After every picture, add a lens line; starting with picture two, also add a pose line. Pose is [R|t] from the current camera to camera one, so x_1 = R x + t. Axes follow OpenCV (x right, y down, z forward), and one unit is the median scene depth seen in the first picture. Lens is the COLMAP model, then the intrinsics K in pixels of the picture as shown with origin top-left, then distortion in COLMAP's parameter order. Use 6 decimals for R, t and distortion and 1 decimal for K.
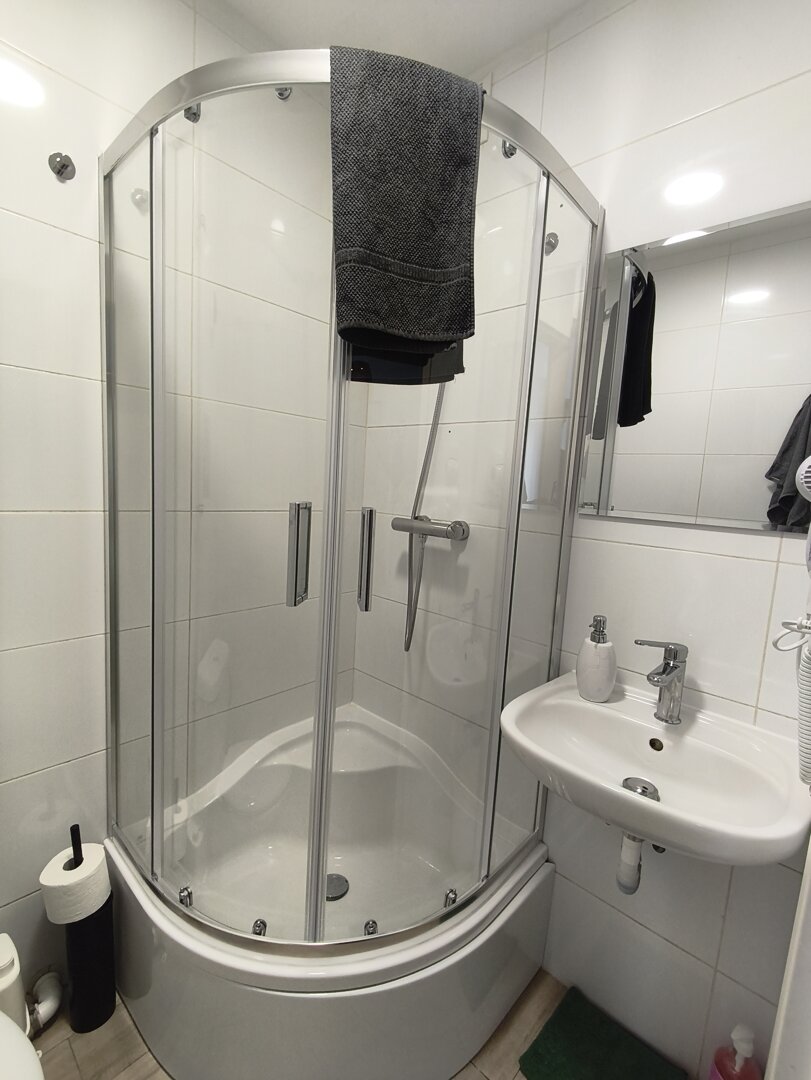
lens RADIAL K [[475.4, 0, 405.5], [0, 475.4, 540.0], [0, 0, 1]] dist [0.026441, -0.021345]
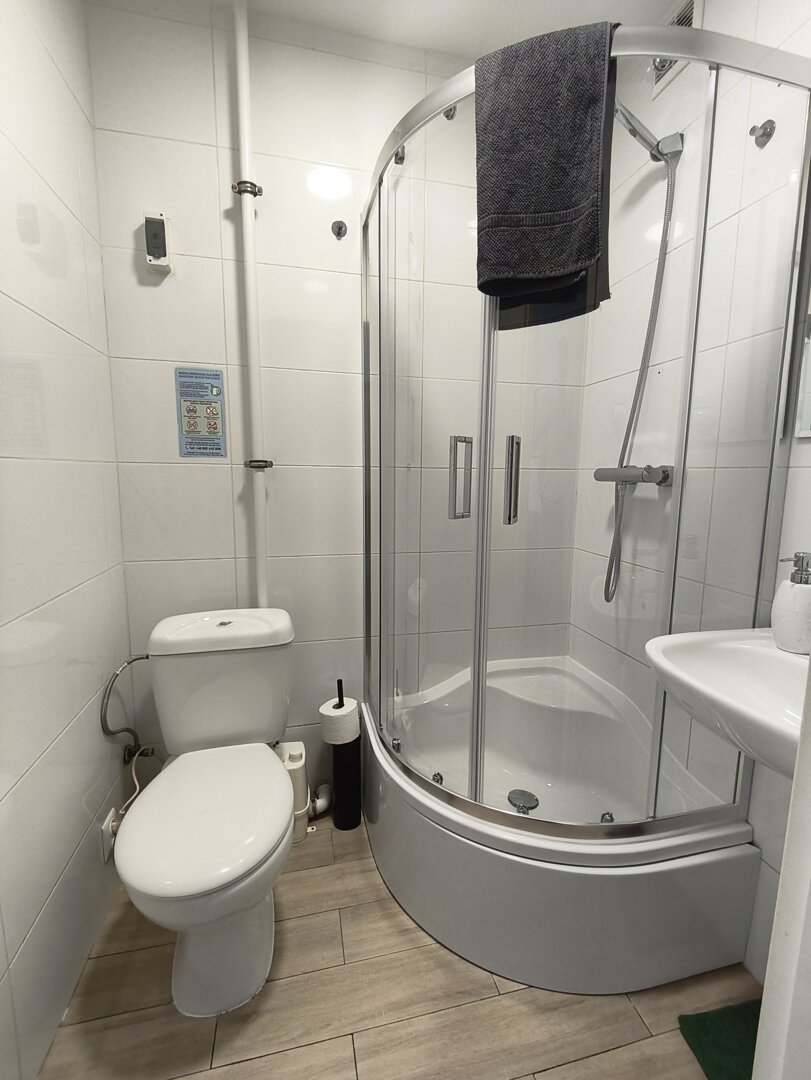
lens RADIAL K [[466.9, 0, 405.5], [0, 466.9, 540.0], [0, 0, 1]] dist [0.001811, -0.005764]
pose [[0.826378, 0.034945, -0.562030, 0.282515], [-0.028065, 0.999388, 0.020874, 0.136369], [0.562416, -0.001477, 0.826853, -0.076482]]
